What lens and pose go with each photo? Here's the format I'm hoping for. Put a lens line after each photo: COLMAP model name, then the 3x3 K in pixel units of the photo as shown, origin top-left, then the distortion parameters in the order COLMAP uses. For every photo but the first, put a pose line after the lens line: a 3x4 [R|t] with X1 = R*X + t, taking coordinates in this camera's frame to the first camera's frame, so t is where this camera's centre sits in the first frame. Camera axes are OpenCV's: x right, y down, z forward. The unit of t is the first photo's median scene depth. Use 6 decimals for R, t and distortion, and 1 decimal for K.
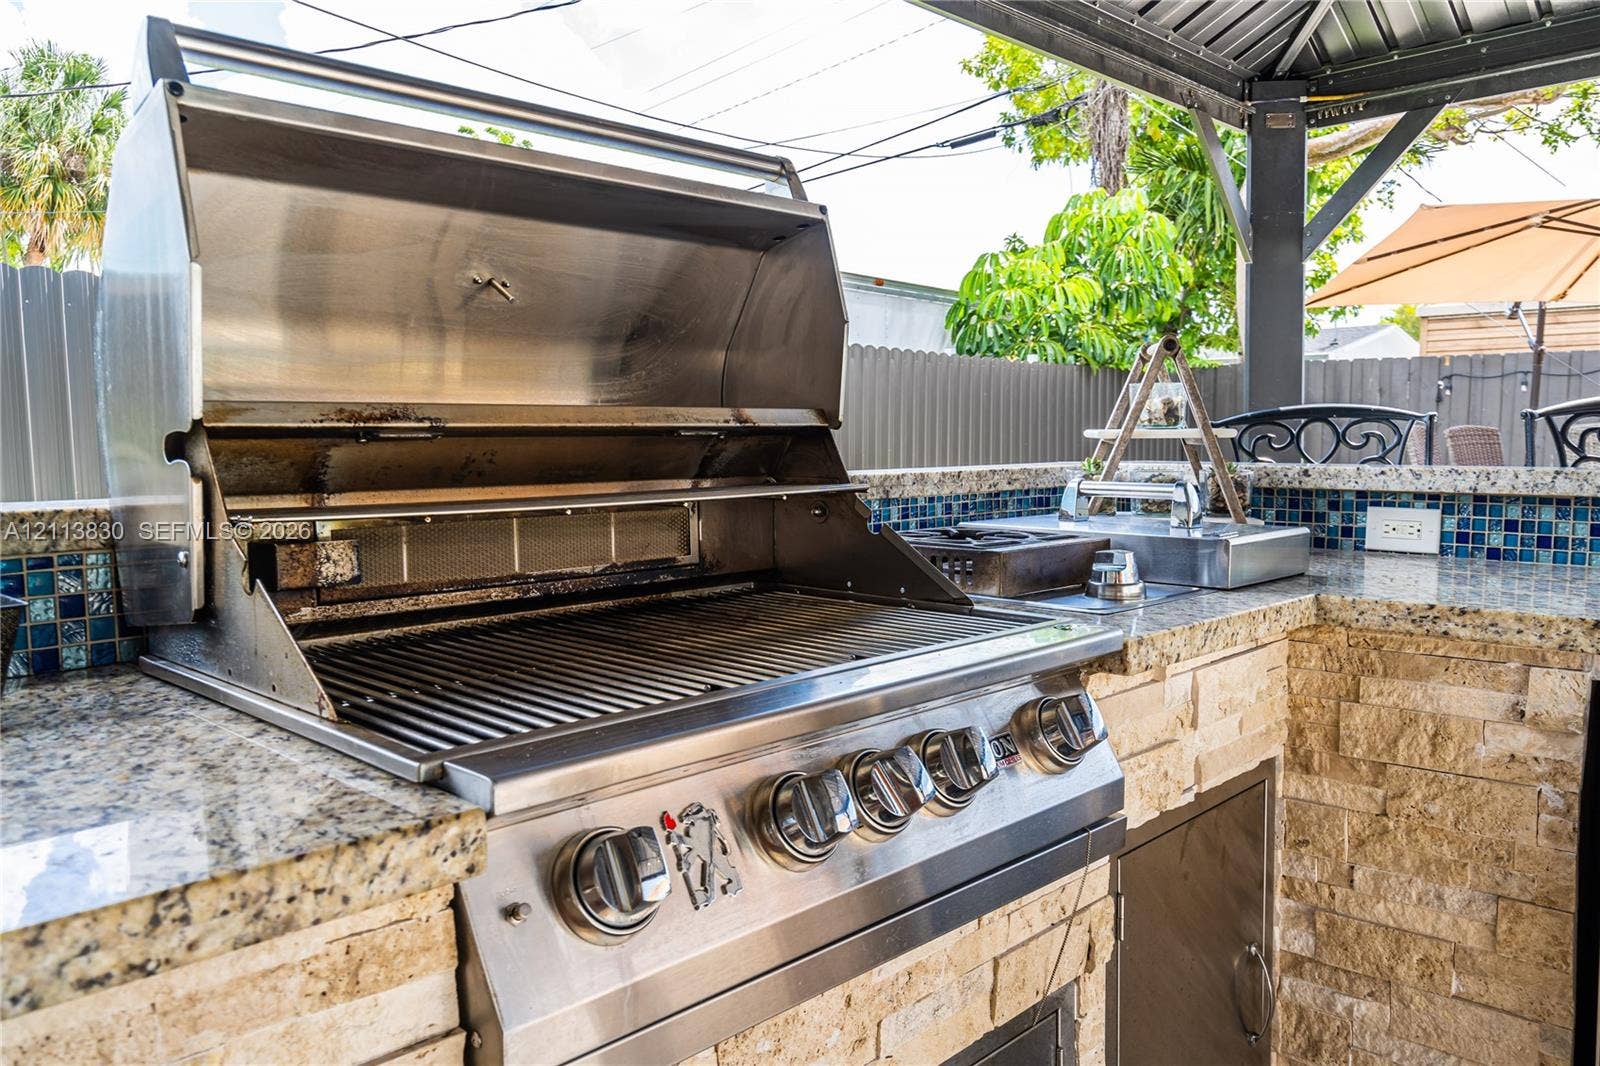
lens RADIAL K [[1210.0, 0, 800.0], [0, 1210.0, 533.0], [0, 0, 1]] dist [0.007180, 0.003776]
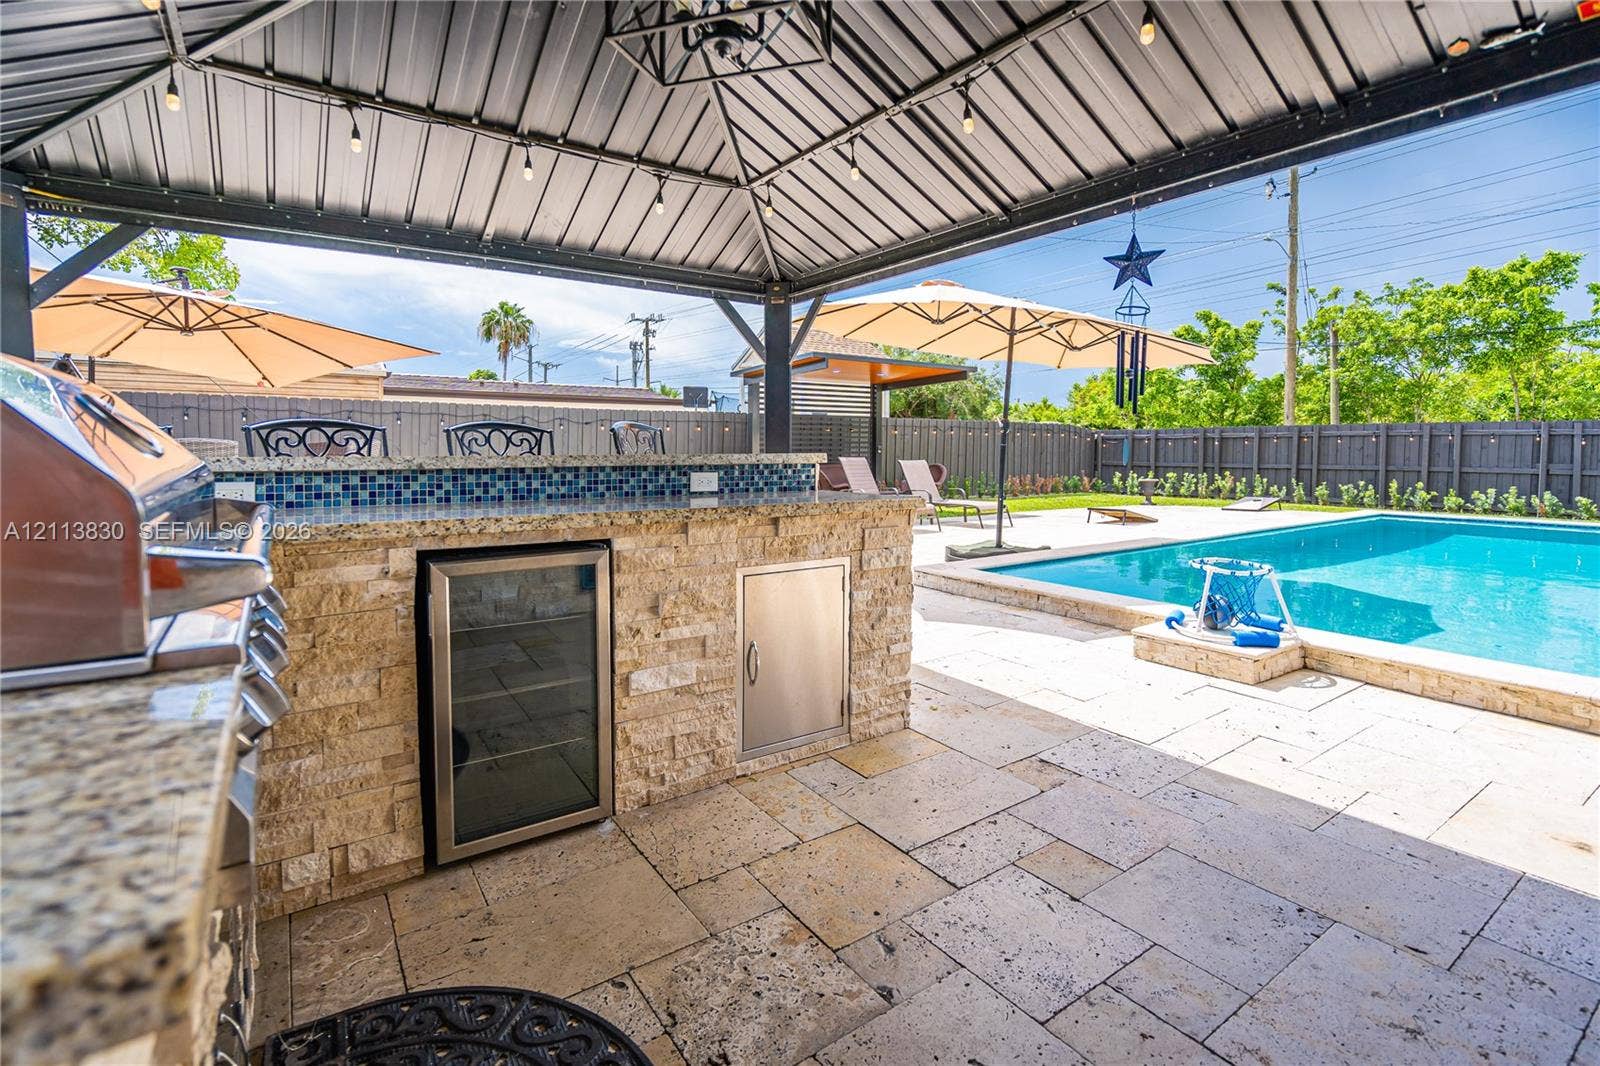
lens RADIAL K [[747.2, 0, 796.3], [0, 747.2, 473.1], [0, 0, 1]] dist [-0.004250, -0.000297]
pose [[0.197922, -0.029479, 0.979774, -0.429607], [0.080818, 0.996635, 0.013660, 0.019602], [-0.976880, 0.076480, 0.199639, 0.068235]]
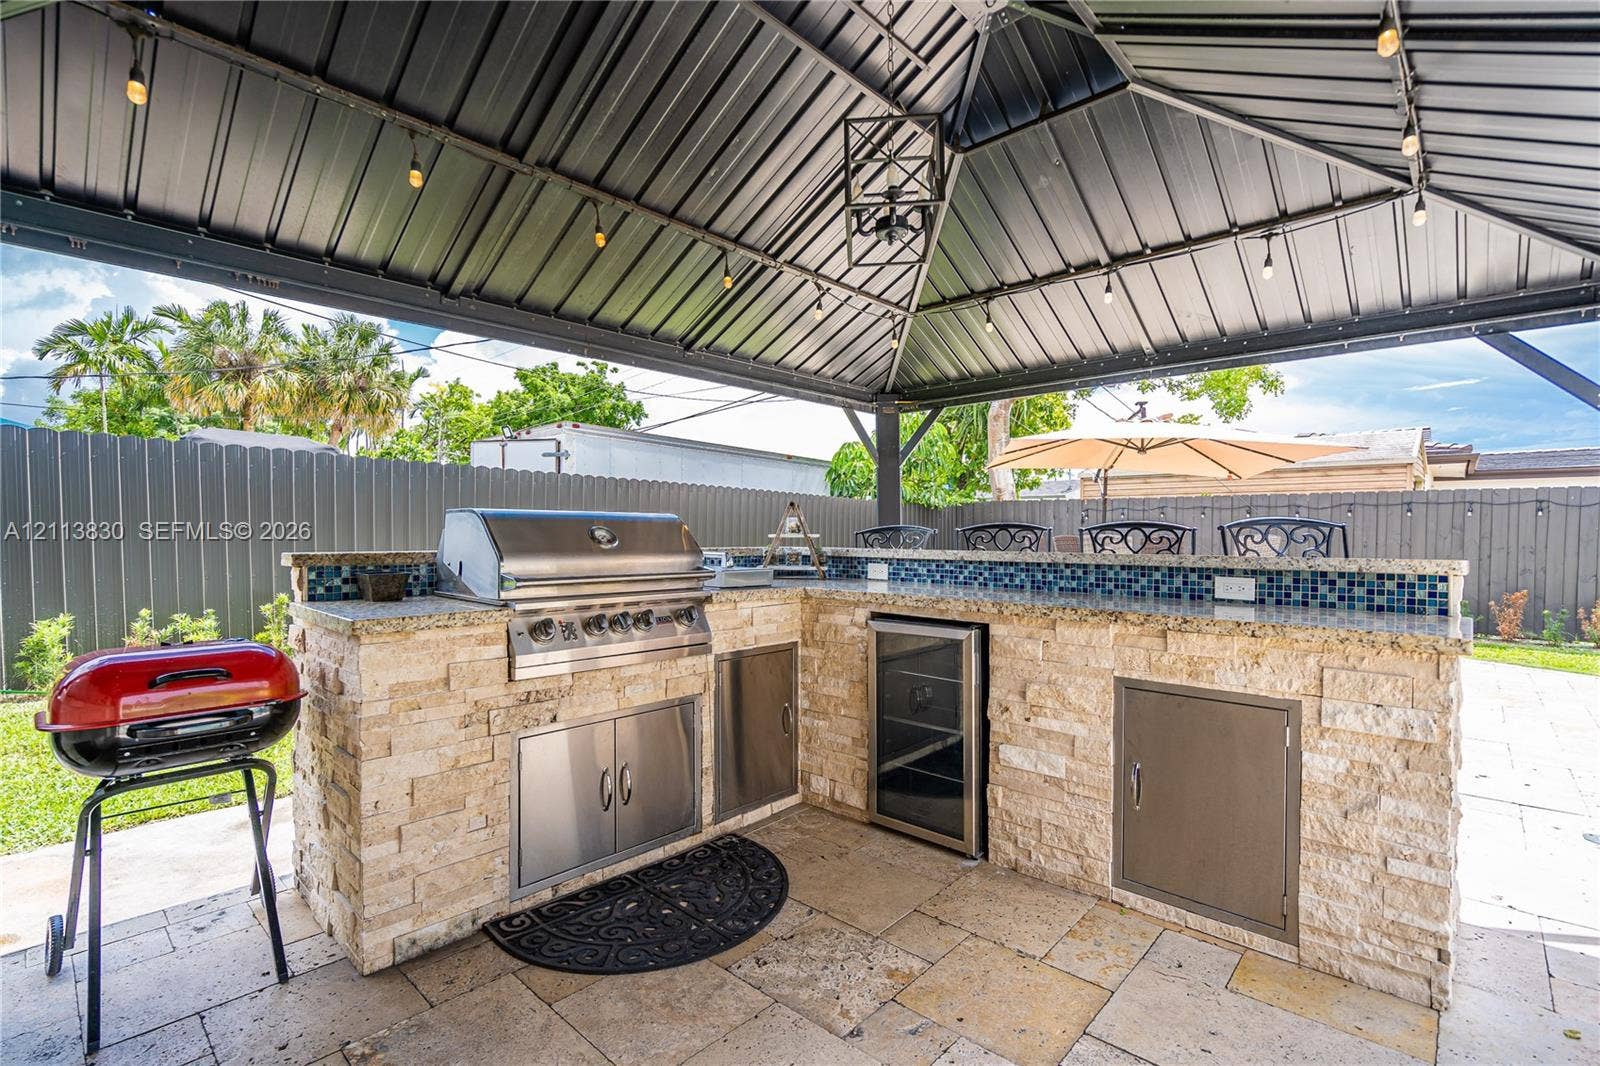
lens RADIAL K [[733.4, 0, 794.5], [0, 733.4, 540.2], [0, 0, 1]] dist [-0.000751, 0.001015]
pose [[0.999861, 0.010102, 0.013292, 0.365110], [-0.009040, 0.996943, -0.077611, 0.074833], [-0.014035, 0.077480, 0.996895, -0.873022]]
